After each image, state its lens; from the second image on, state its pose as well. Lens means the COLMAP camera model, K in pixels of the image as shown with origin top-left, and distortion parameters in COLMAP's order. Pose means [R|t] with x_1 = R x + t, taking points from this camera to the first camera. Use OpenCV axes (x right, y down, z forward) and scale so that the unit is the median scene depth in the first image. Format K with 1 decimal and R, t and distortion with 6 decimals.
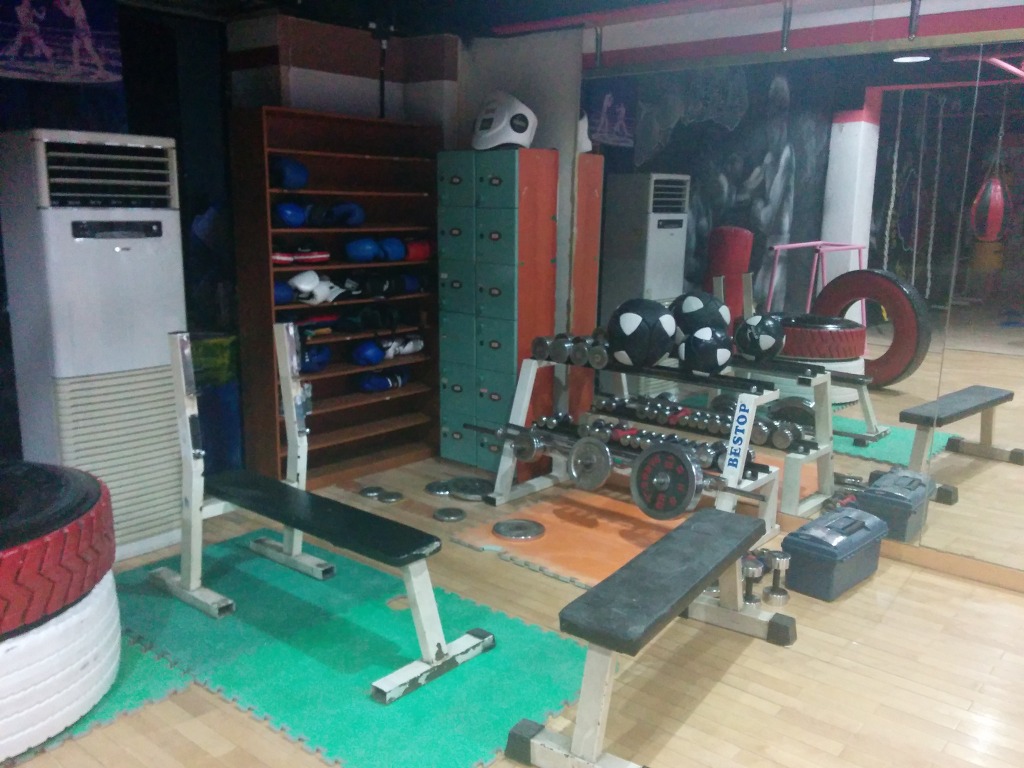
lens RADIAL K [[883.6, 0, 512.0], [0, 883.6, 384.0], [0, 0, 1]] dist [0.091331, -0.133354]
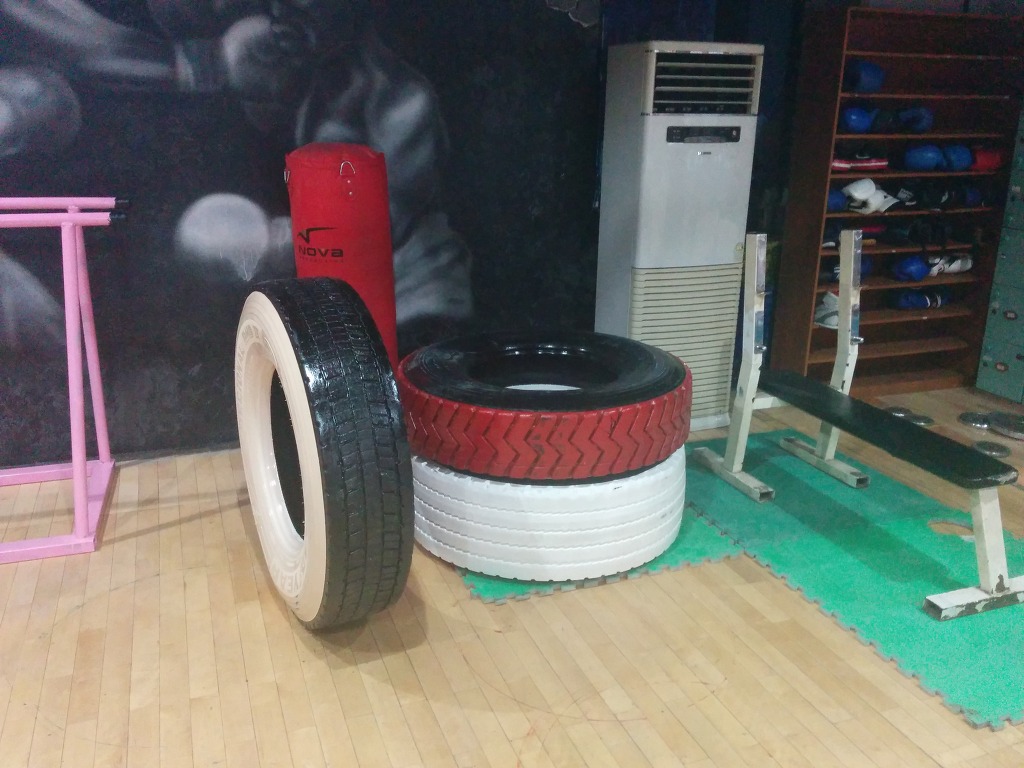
lens RADIAL K [[884.4, 0, 509.5], [0, 884.4, 371.2], [0, 0, 1]] dist [0.091329, -0.116837]
pose [[0.878179, 0.135936, -0.458609, -0.109953], [-0.098134, 0.989575, 0.105406, 0.019941], [0.468157, -0.047560, 0.882364, -0.075236]]
